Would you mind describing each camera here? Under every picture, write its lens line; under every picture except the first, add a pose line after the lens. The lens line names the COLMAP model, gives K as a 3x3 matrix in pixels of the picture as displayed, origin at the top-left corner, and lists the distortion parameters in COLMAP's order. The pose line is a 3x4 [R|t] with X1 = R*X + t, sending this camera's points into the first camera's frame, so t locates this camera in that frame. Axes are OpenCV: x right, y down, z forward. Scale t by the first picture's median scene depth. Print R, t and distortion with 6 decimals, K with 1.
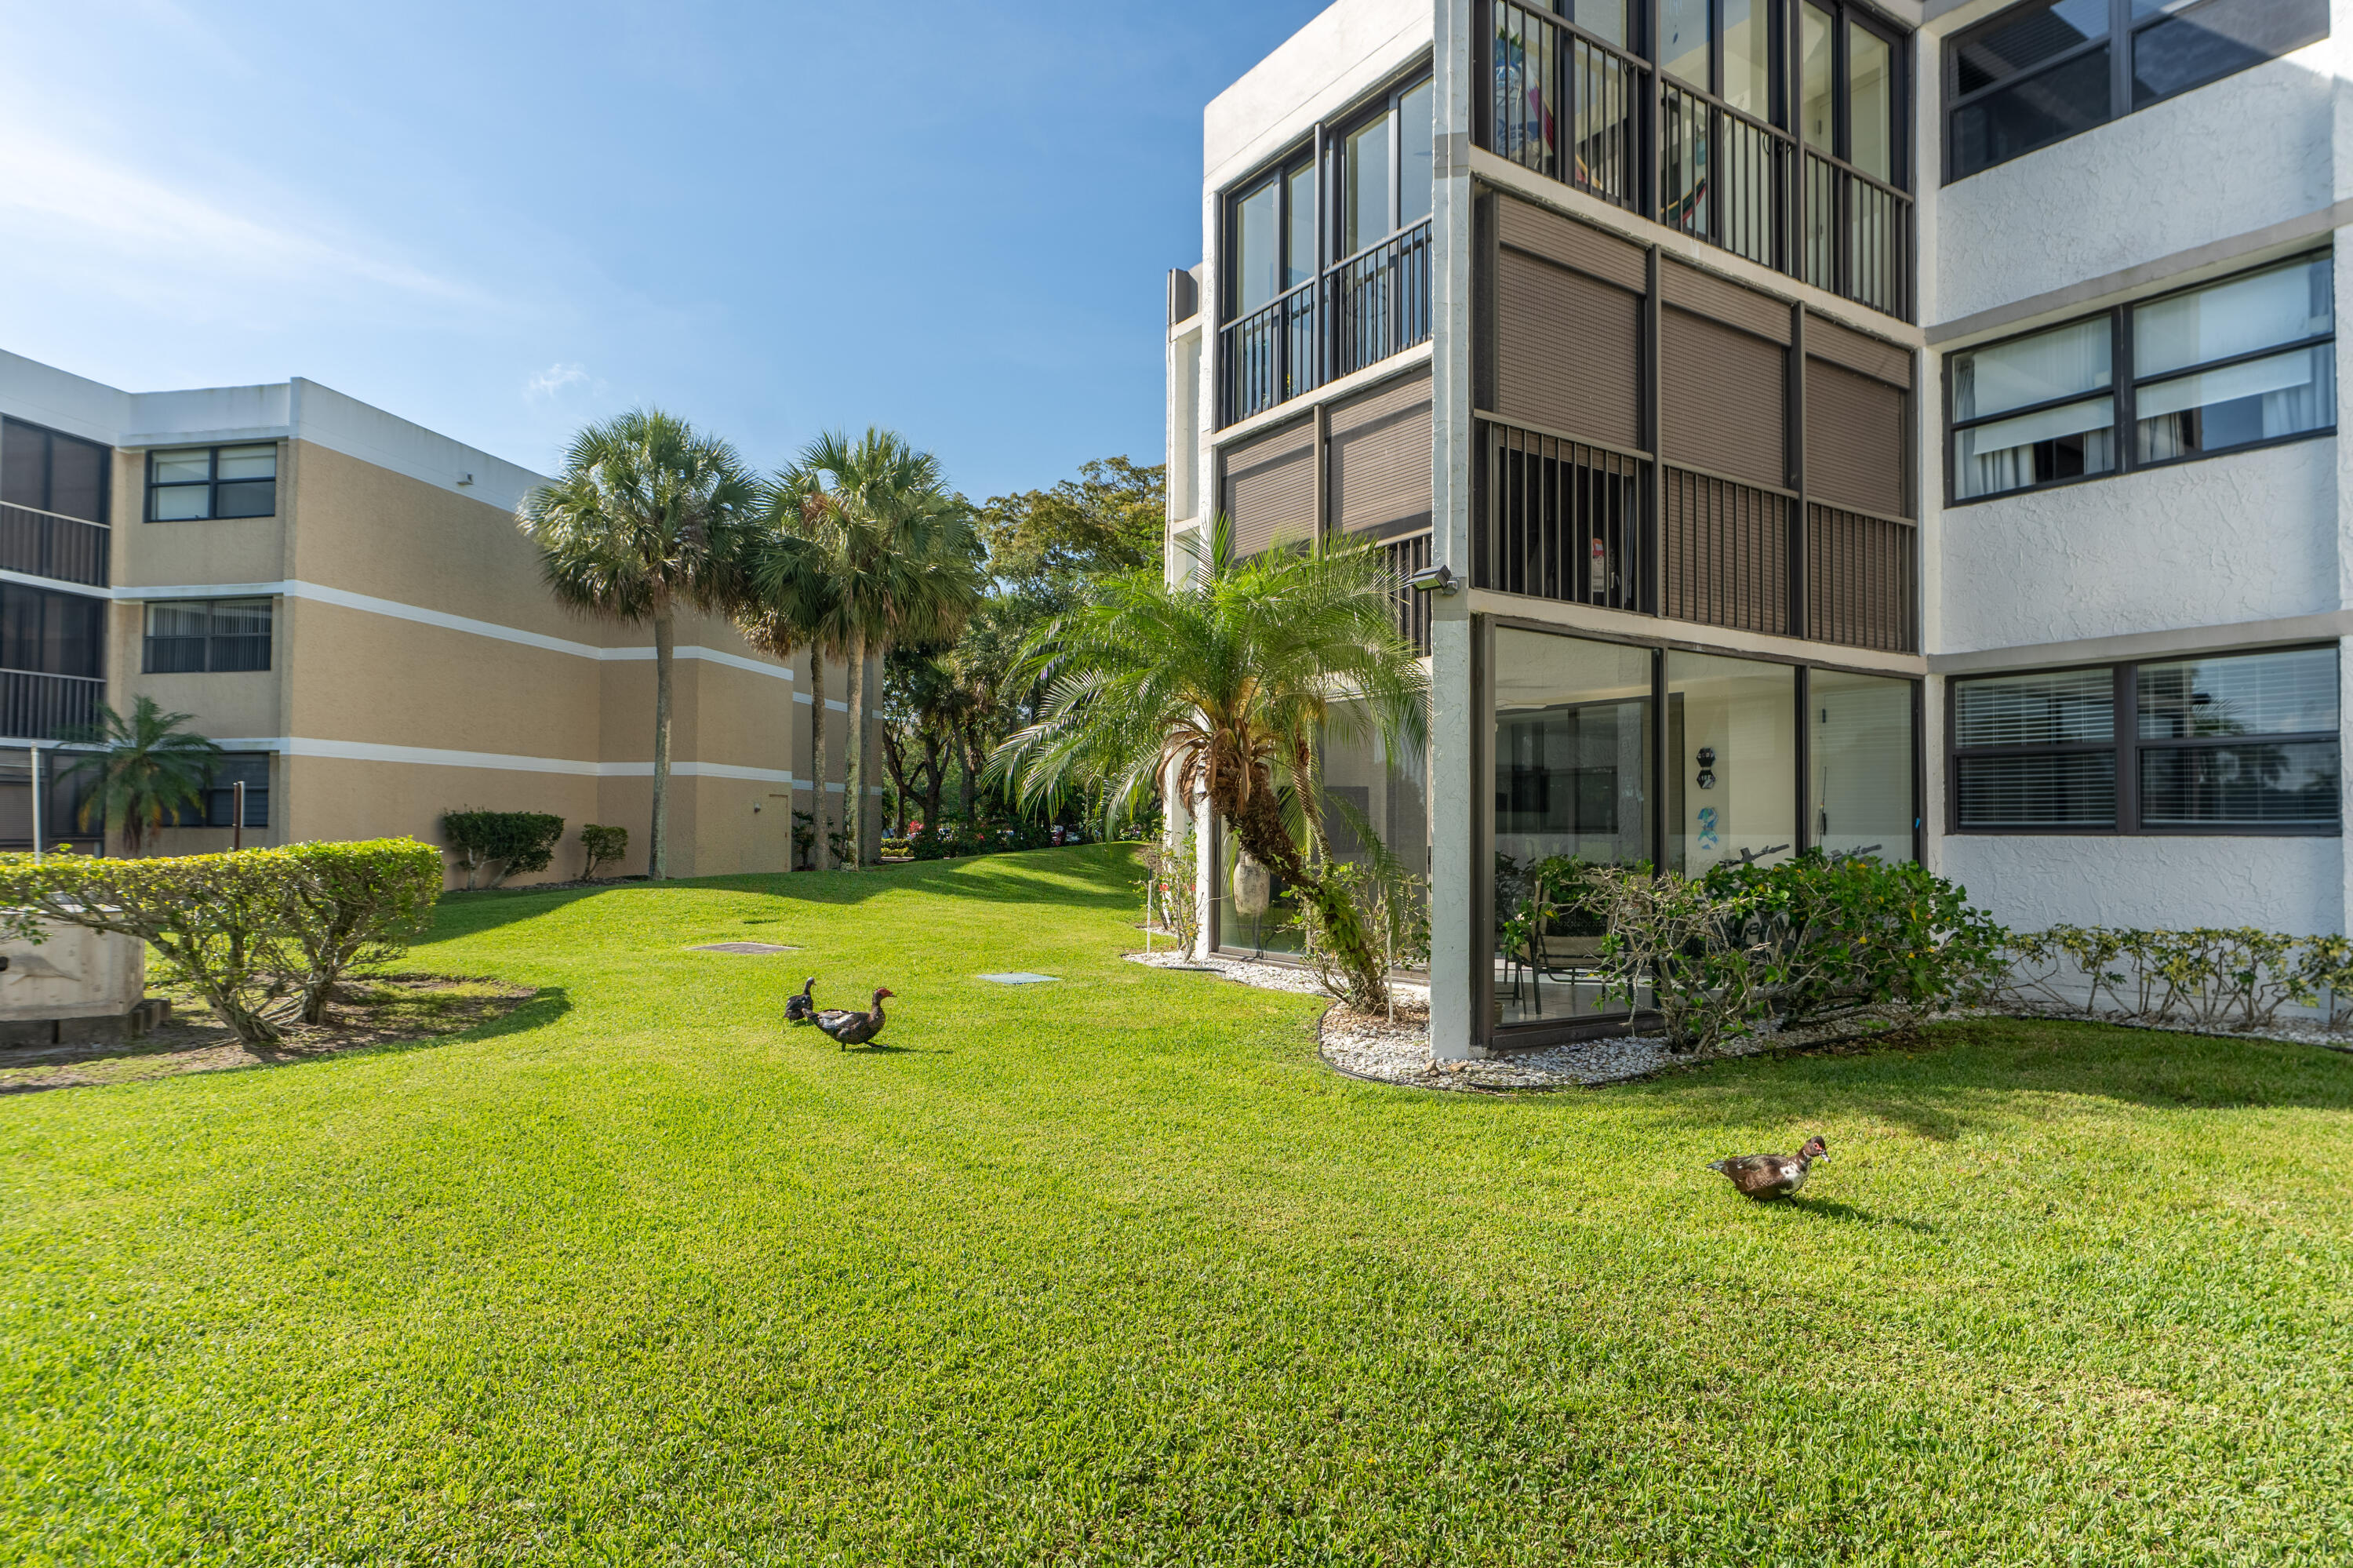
lens RADIAL K [[1329.1, 0, 1181.9], [0, 1329.1, 785.6], [0, 0, 1]] dist [-0.001510, 0.003253]
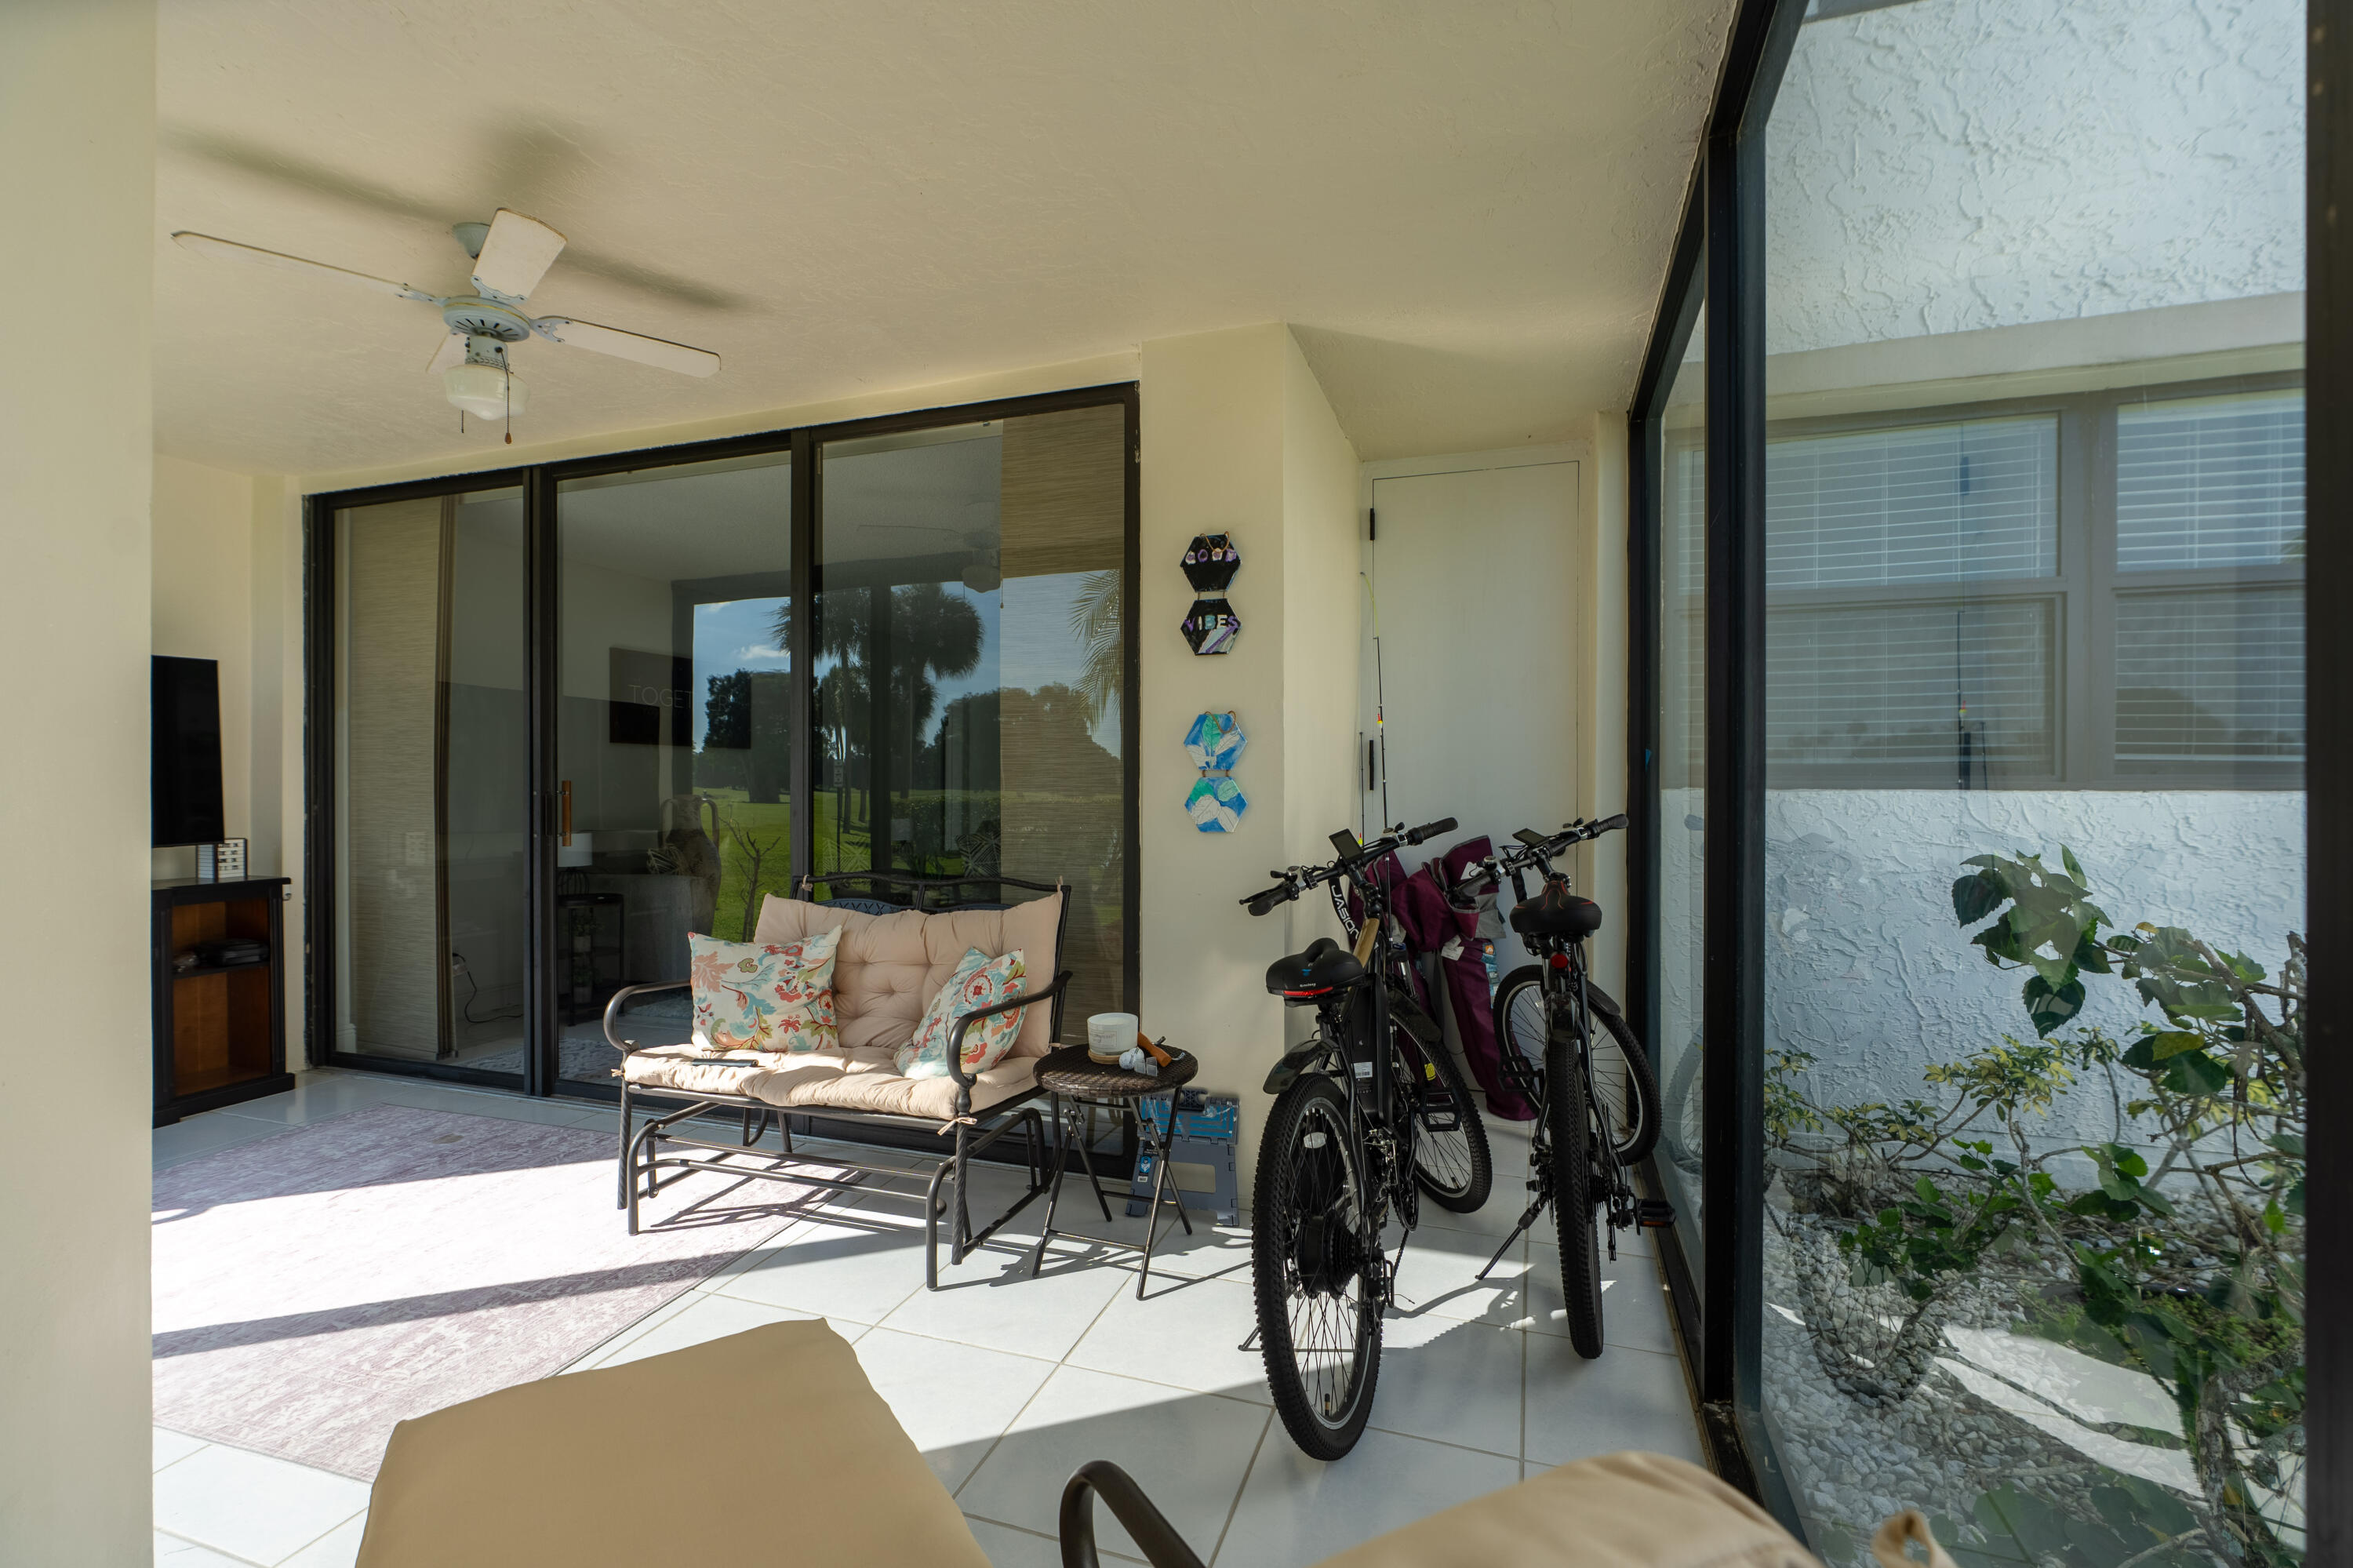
lens RADIAL K [[1046.7, 0, 1192.9], [0, 1046.7, 781.1], [0, 0, 1]] dist [-0.004626, 0.002614]
pose [[0.782055, -0.005408, 0.623186, 0.272316], [-0.018650, 0.999311, 0.032077, 0.031642], [-0.622930, -0.036708, 0.781416, 0.961447]]
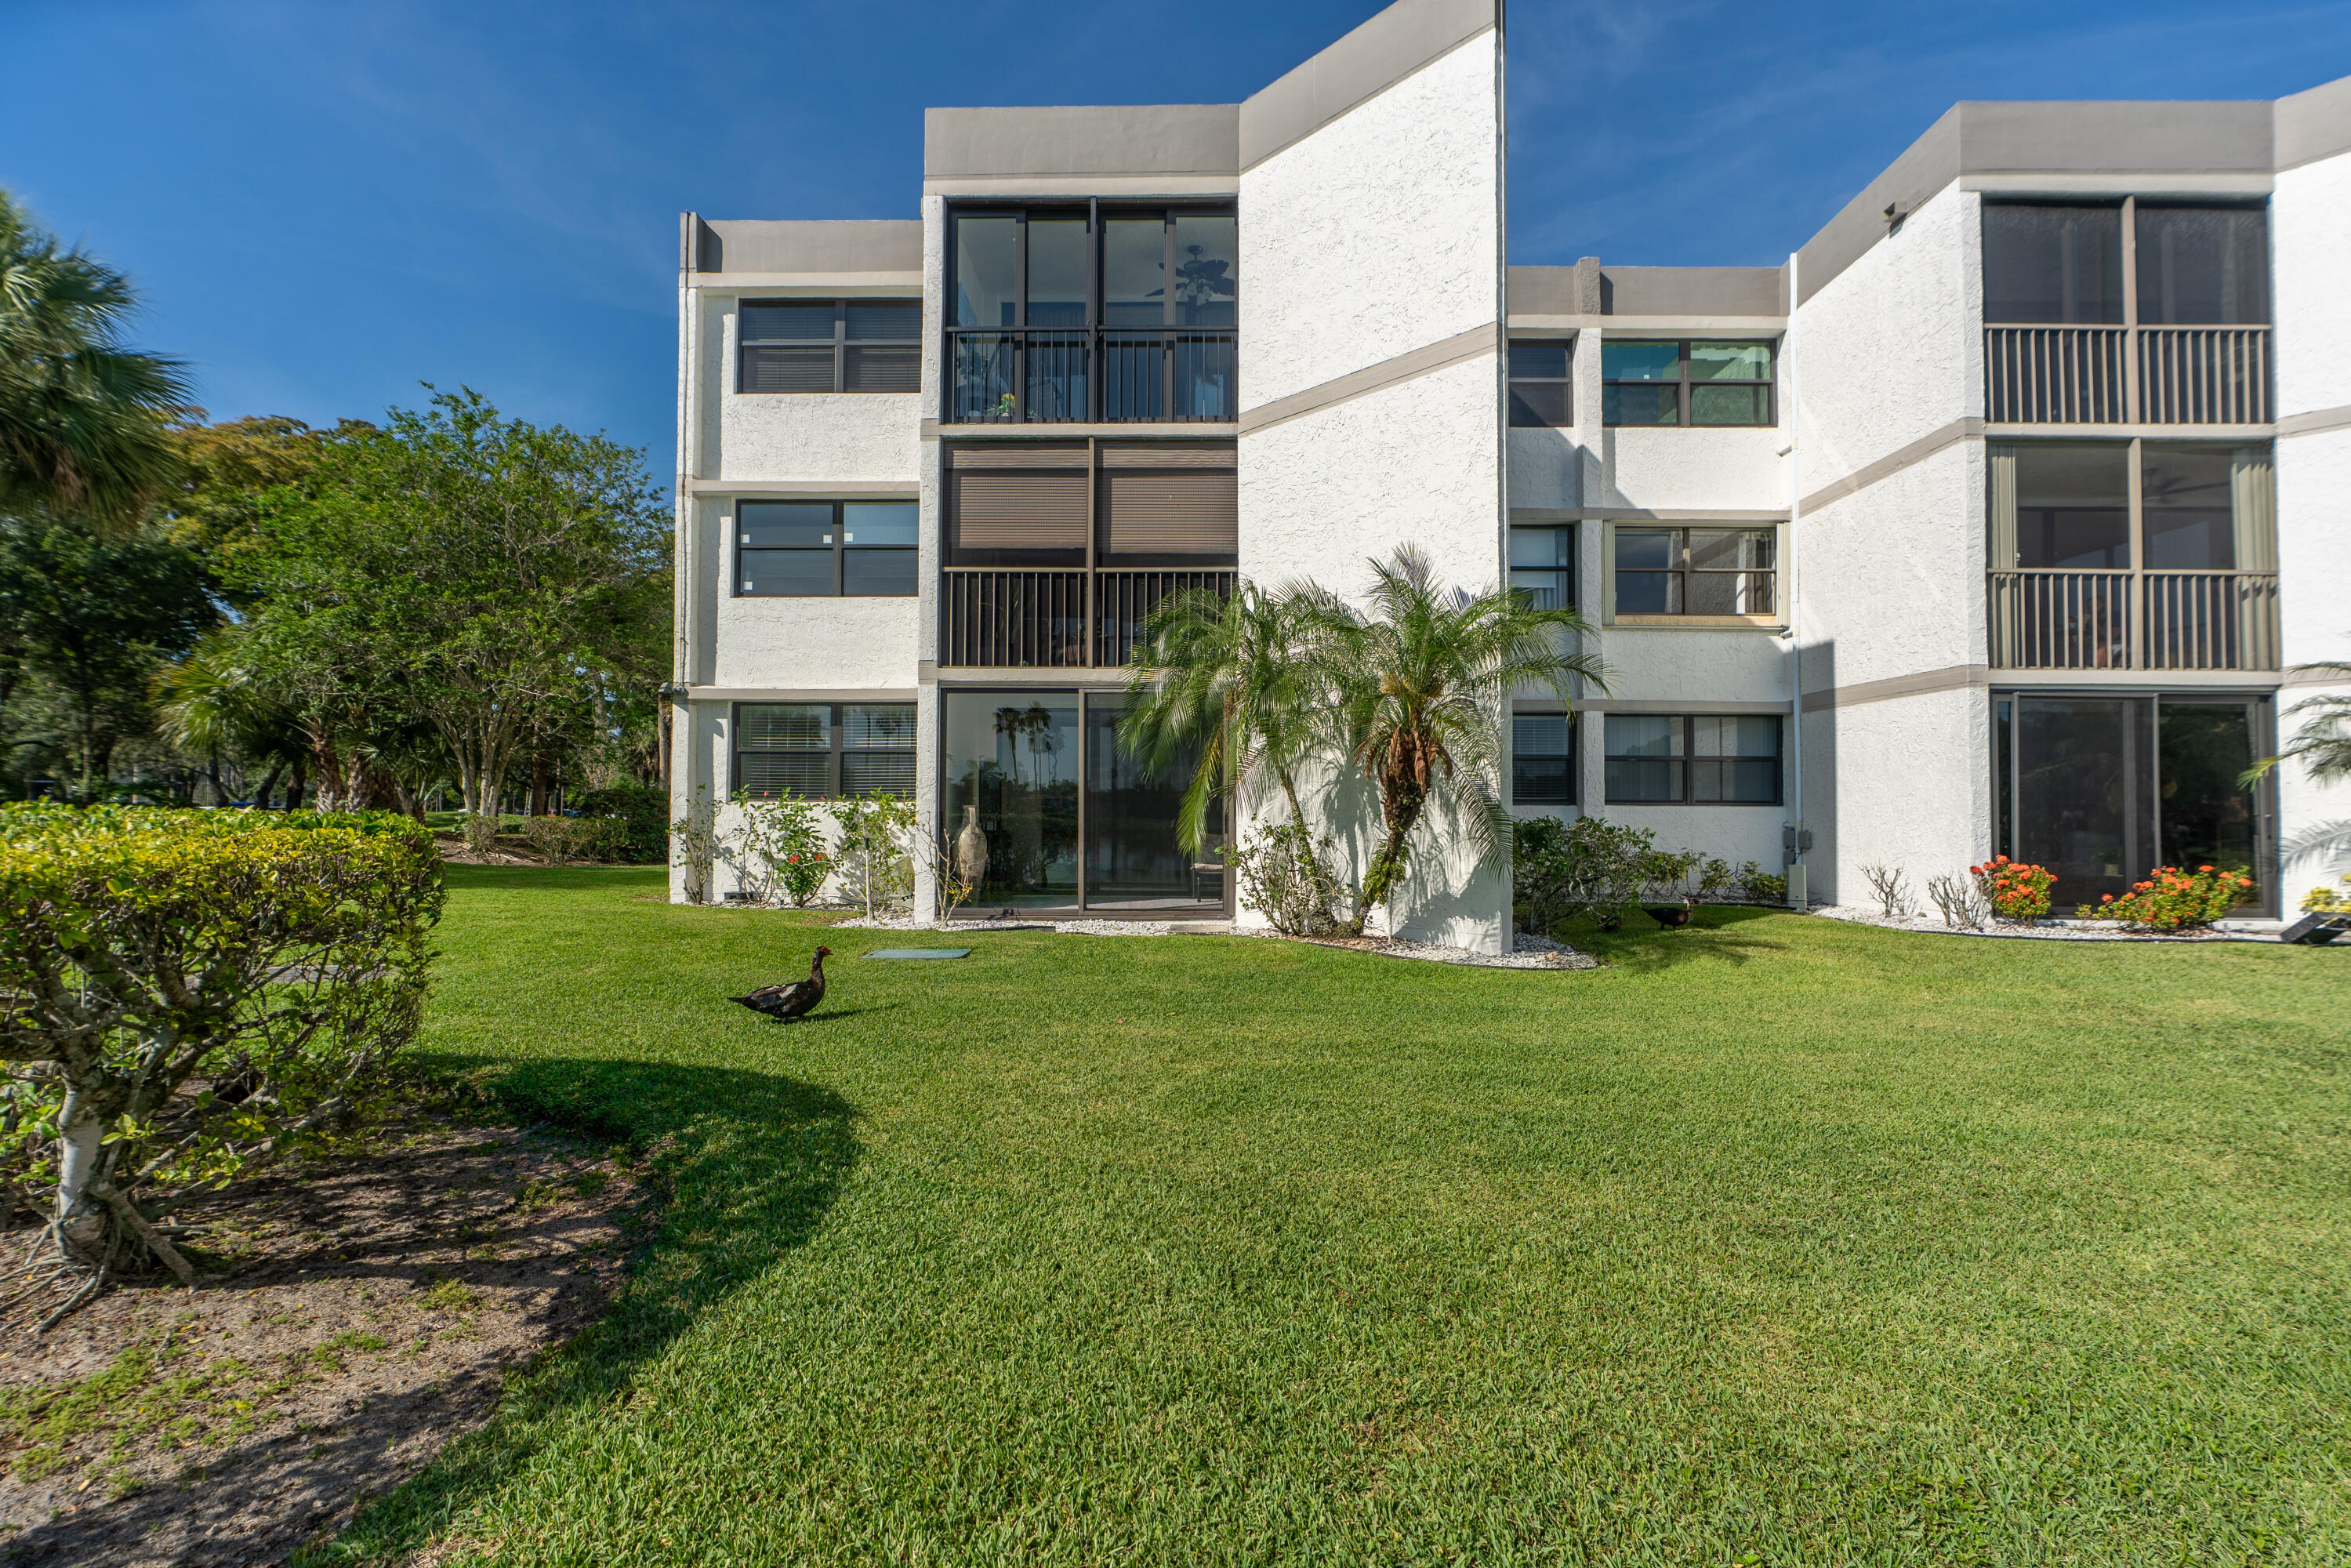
lens RADIAL K [[1045.8, 0, 1173.8], [0, 1045.8, 791.8], [0, 0, 1]] dist [-0.004626, 0.002614]
pose [[0.566850, 0.016479, 0.823656, -0.817855], [-0.028950, 0.999581, -0.000075, 0.034841], [-0.823312, -0.023802, 0.567089, 0.542325]]
